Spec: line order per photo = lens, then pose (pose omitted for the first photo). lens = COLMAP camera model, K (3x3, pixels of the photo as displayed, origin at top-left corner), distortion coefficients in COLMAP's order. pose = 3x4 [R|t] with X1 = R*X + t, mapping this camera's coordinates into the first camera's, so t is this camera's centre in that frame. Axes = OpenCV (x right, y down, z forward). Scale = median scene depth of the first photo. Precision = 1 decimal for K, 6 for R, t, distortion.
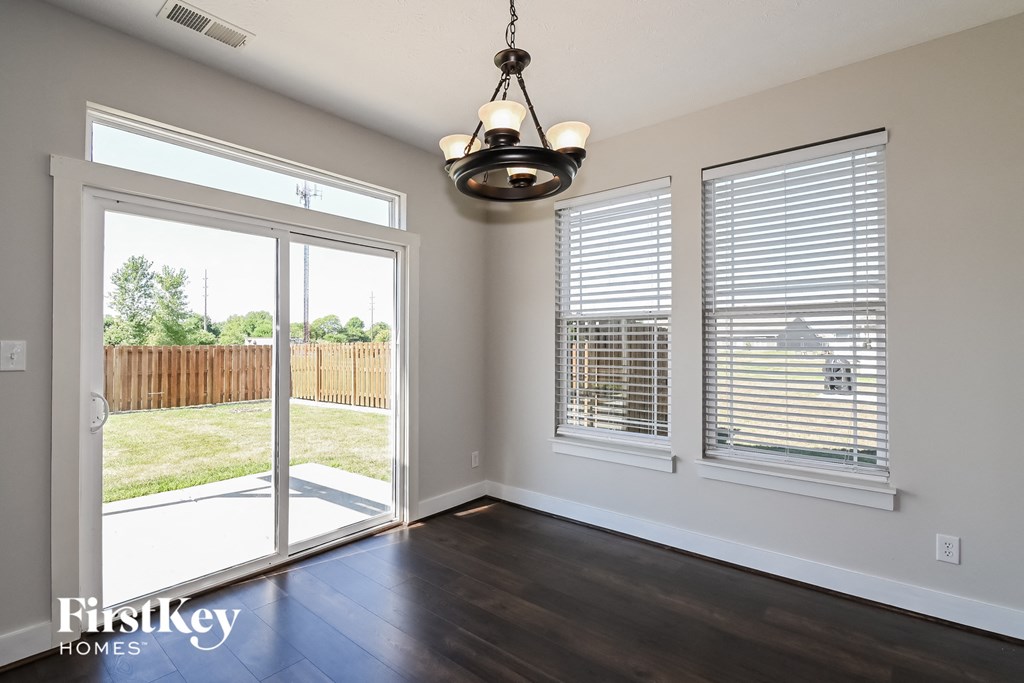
lens RADIAL K [[450.1, 0, 512.0], [0, 450.1, 341.5], [0, 0, 1]] dist [-0.002479, -0.000116]
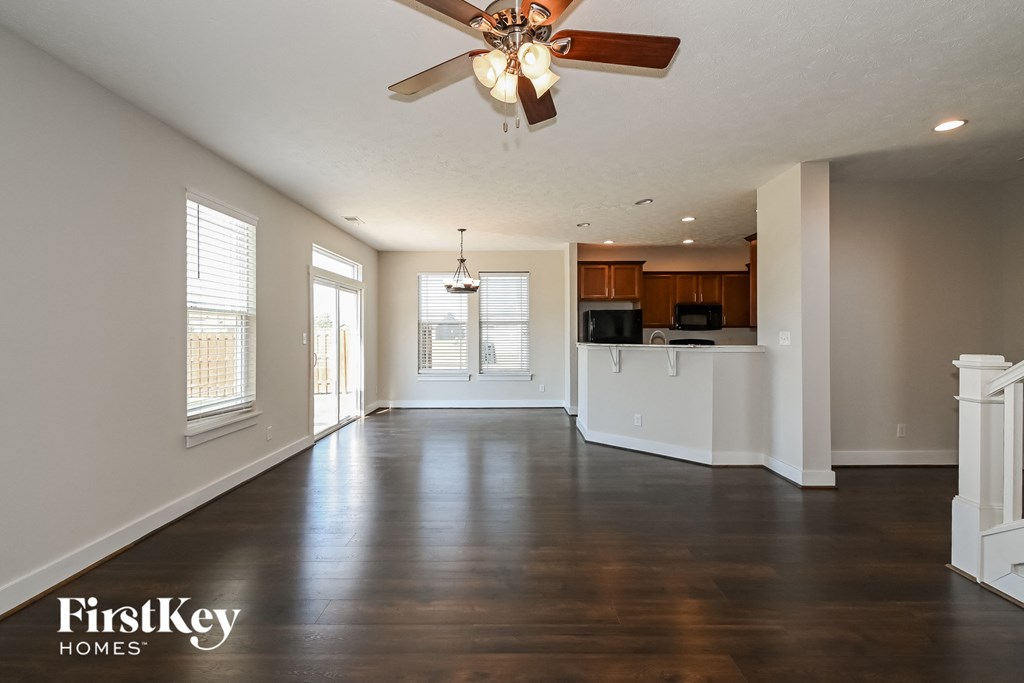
lens RADIAL K [[450.1, 0, 512.0], [0, 450.1, 341.5], [0, 0, 1]] dist [-0.002479, -0.000116]
pose [[0.757089, -0.011239, 0.653215, -1.110864], [-0.000319, 0.999846, 0.017573, 0.003394], [-0.653311, -0.013513, 0.756969, -1.118184]]
